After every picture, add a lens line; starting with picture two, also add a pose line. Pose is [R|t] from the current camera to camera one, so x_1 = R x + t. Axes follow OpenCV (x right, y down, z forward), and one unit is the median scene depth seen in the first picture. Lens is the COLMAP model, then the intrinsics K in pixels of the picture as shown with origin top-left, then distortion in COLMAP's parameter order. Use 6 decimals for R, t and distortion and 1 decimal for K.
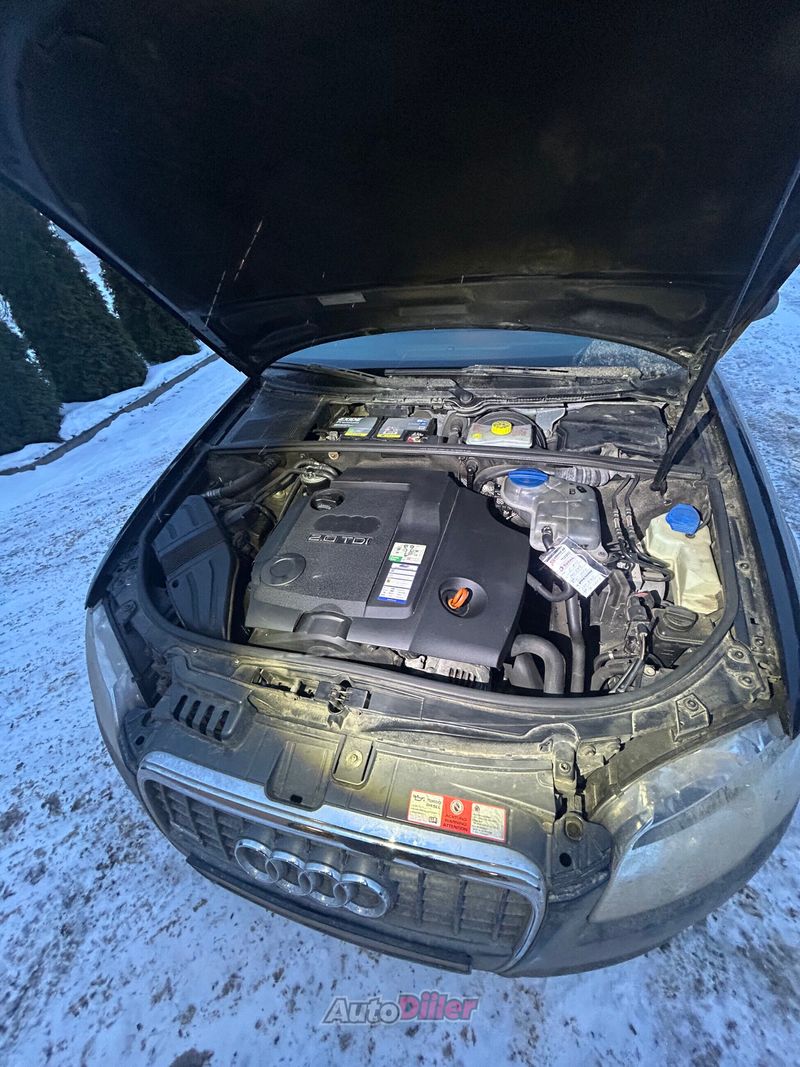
lens RADIAL K [[426.5, 0, 400.0], [0, 426.5, 533.5], [0, 0, 1]] dist [-0.002049, -0.000386]
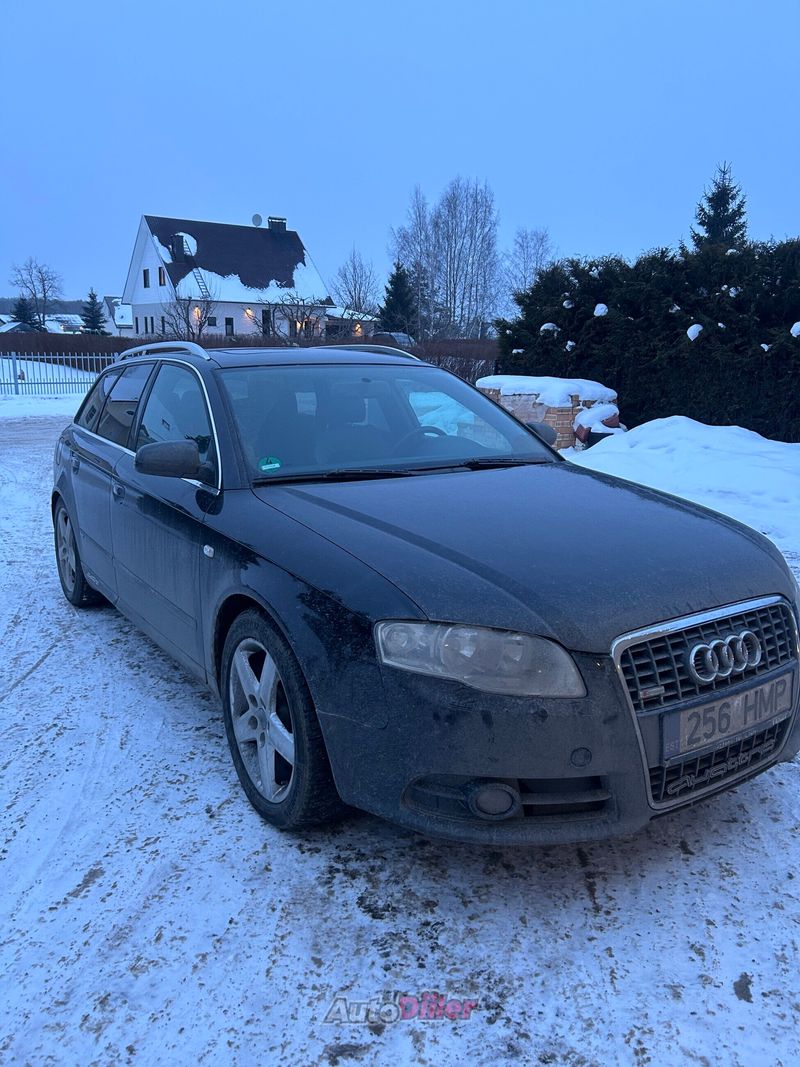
lens RADIAL K [[801.5, 0, 400.0], [0, 801.5, 533.5], [0, 0, 1]] dist [0.049708, -0.055374]
pose [[0.657035, -0.046538, 0.752423, -1.908416], [0.440079, 0.834051, -0.332701, 0.531754], [-0.612075, 0.549722, 0.568480, -0.113301]]
